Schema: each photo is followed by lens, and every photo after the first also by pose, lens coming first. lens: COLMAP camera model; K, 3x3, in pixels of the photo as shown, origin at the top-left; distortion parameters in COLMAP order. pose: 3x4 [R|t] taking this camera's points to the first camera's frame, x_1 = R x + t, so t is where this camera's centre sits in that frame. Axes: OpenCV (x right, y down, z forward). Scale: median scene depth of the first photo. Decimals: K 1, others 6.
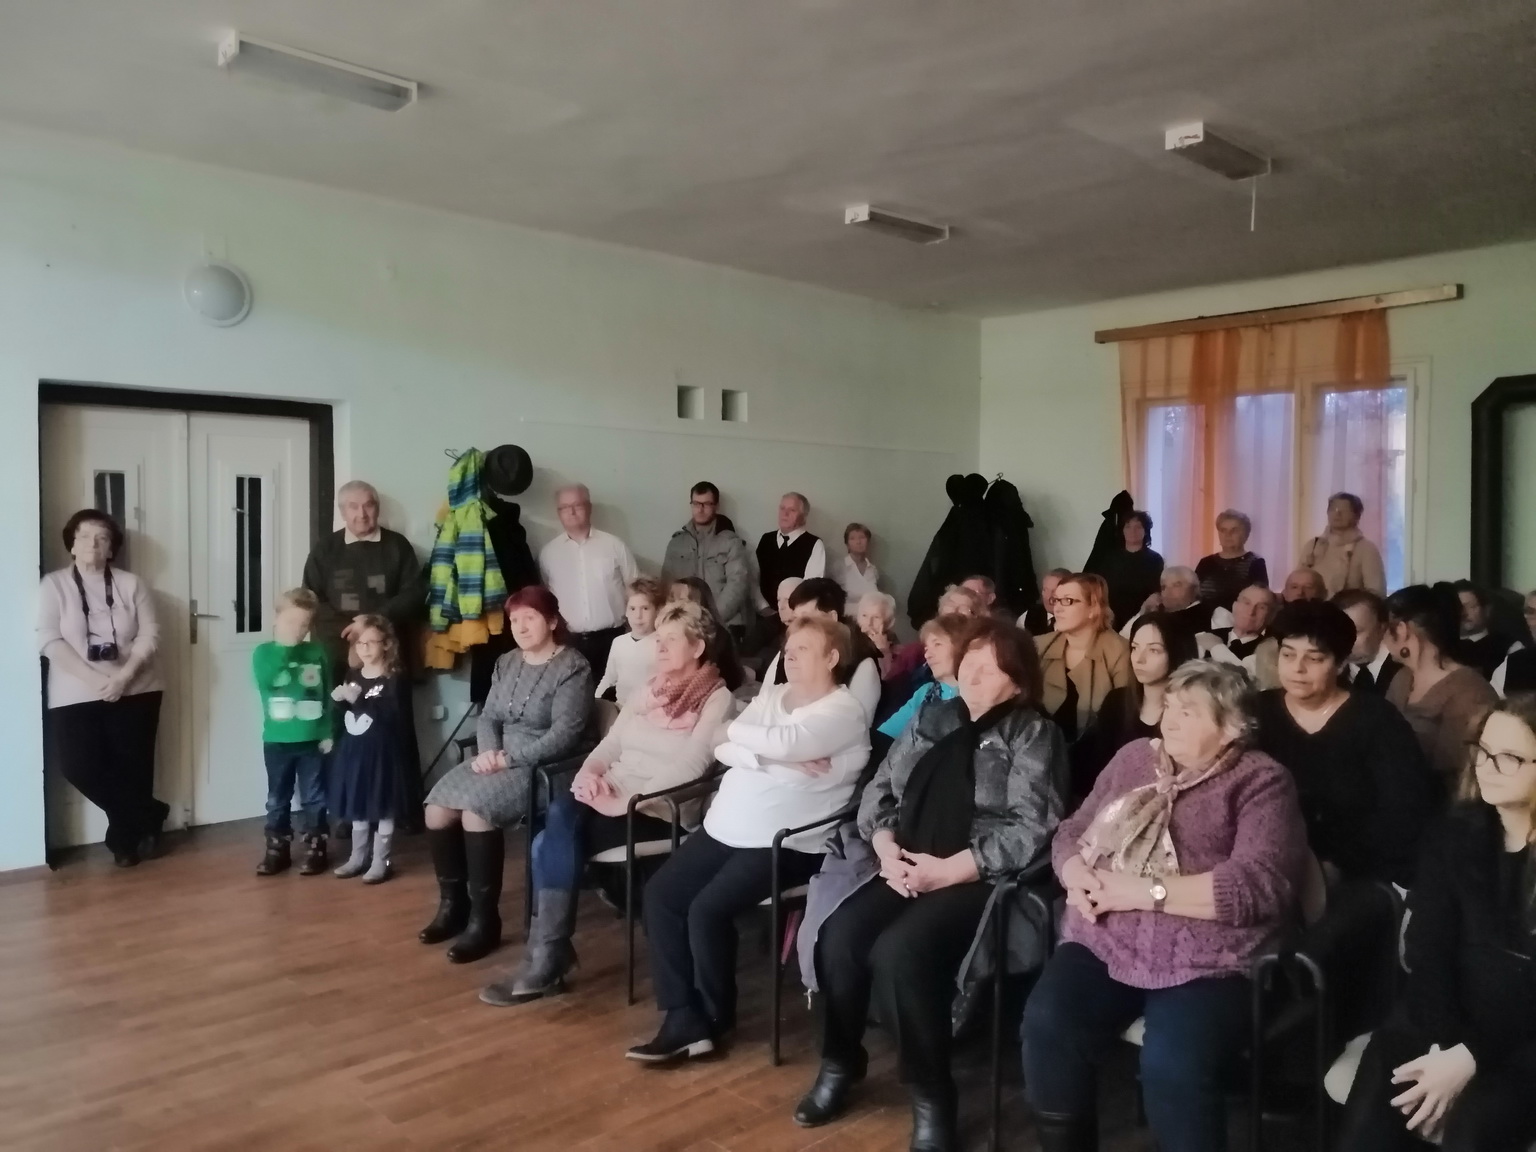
lens RADIAL K [[1192.8, 0, 762.5], [0, 1192.8, 573.8], [0, 0, 1]] dist [0.036500, -0.060476]
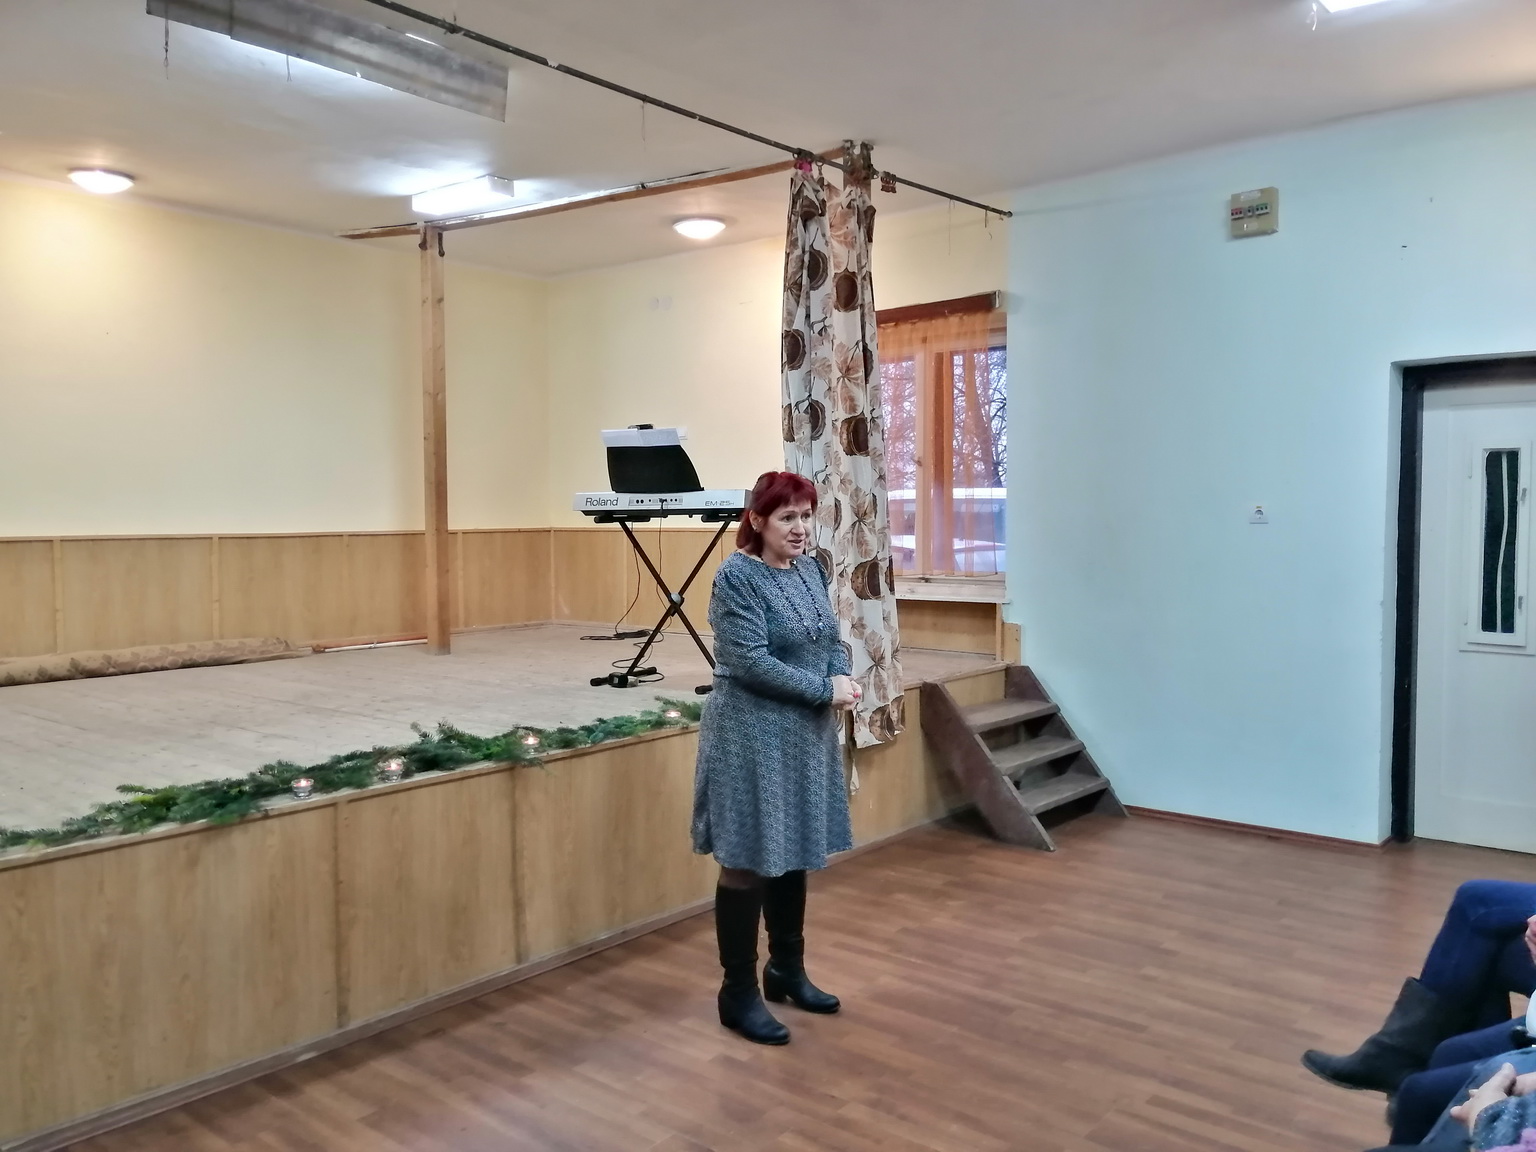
lens RADIAL K [[1192.8, 0, 762.5], [0, 1192.8, 573.8], [0, 0, 1]] dist [0.036500, -0.060476]
pose [[0.102043, 0.042557, -0.993869, 0.362660], [-0.028520, 0.998799, 0.039840, -0.011420], [0.994371, 0.024279, 0.103134, 0.389615]]
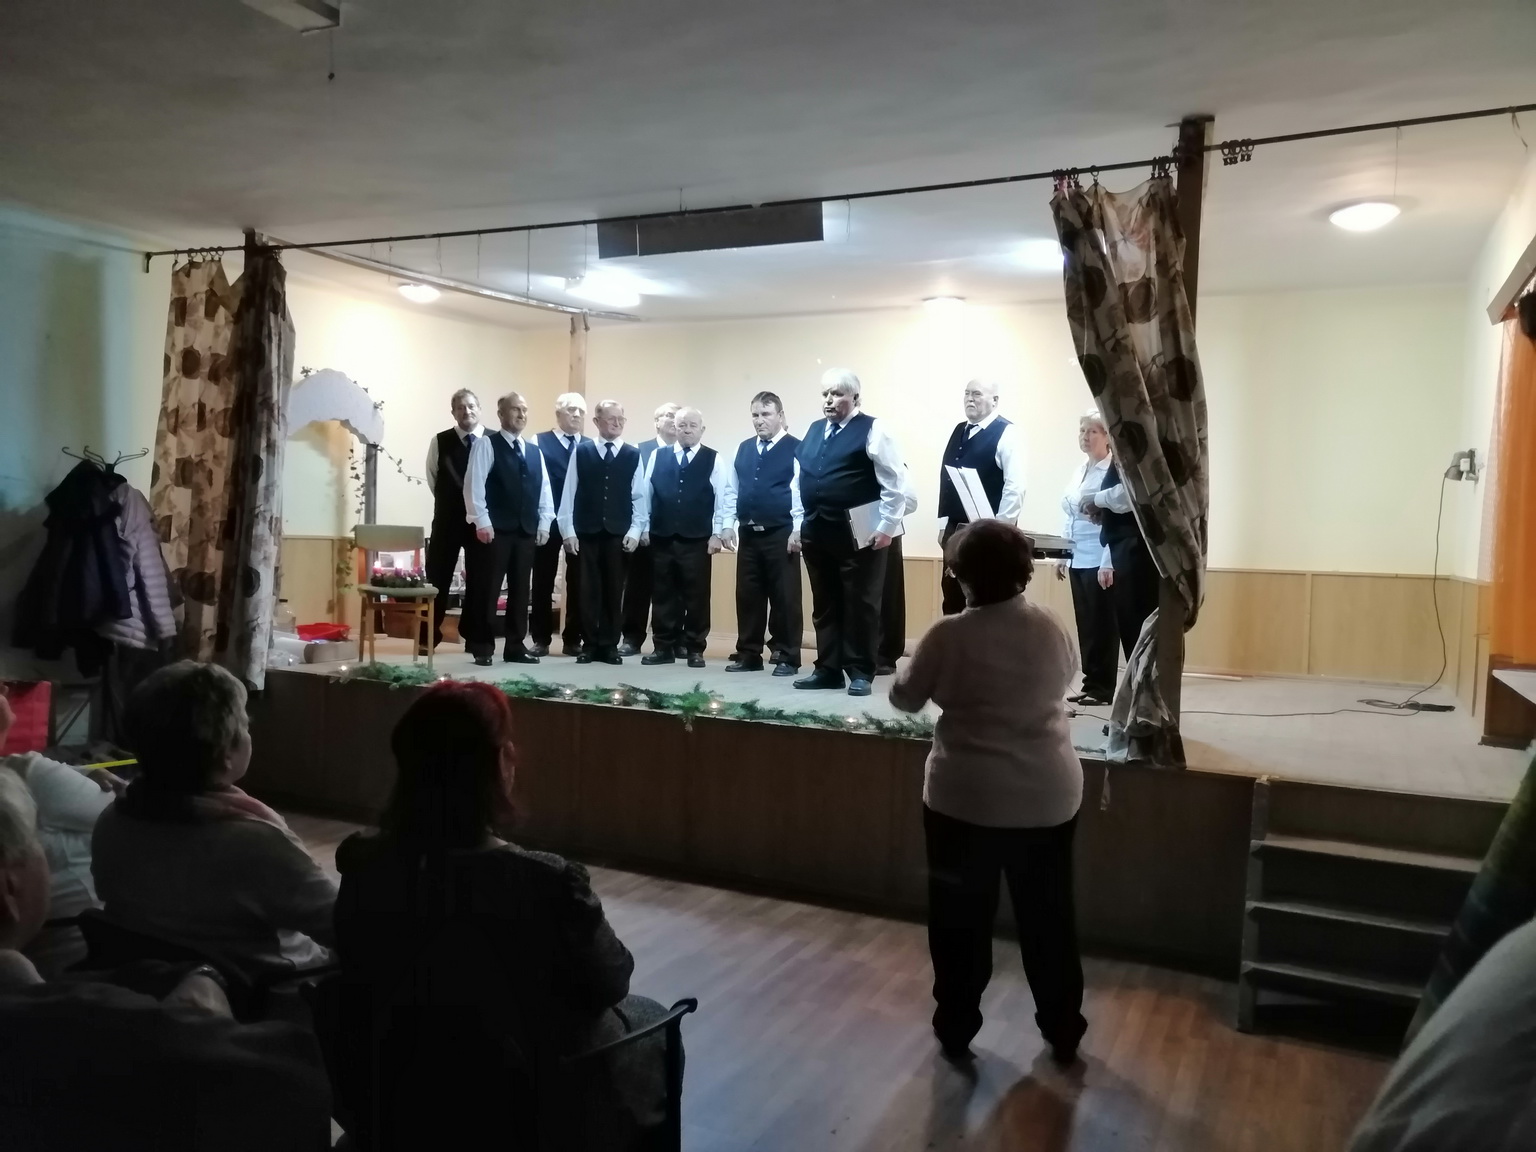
lens RADIAL K [[1192.8, 0, 762.5], [0, 1192.8, 573.8], [0, 0, 1]] dist [0.036500, -0.060476]
pose [[-0.935538, -0.025481, -0.352307, -0.092896], [-0.049765, 0.996955, 0.060042, -0.051562], [0.349704, 0.073704, -0.933957, 1.336678]]
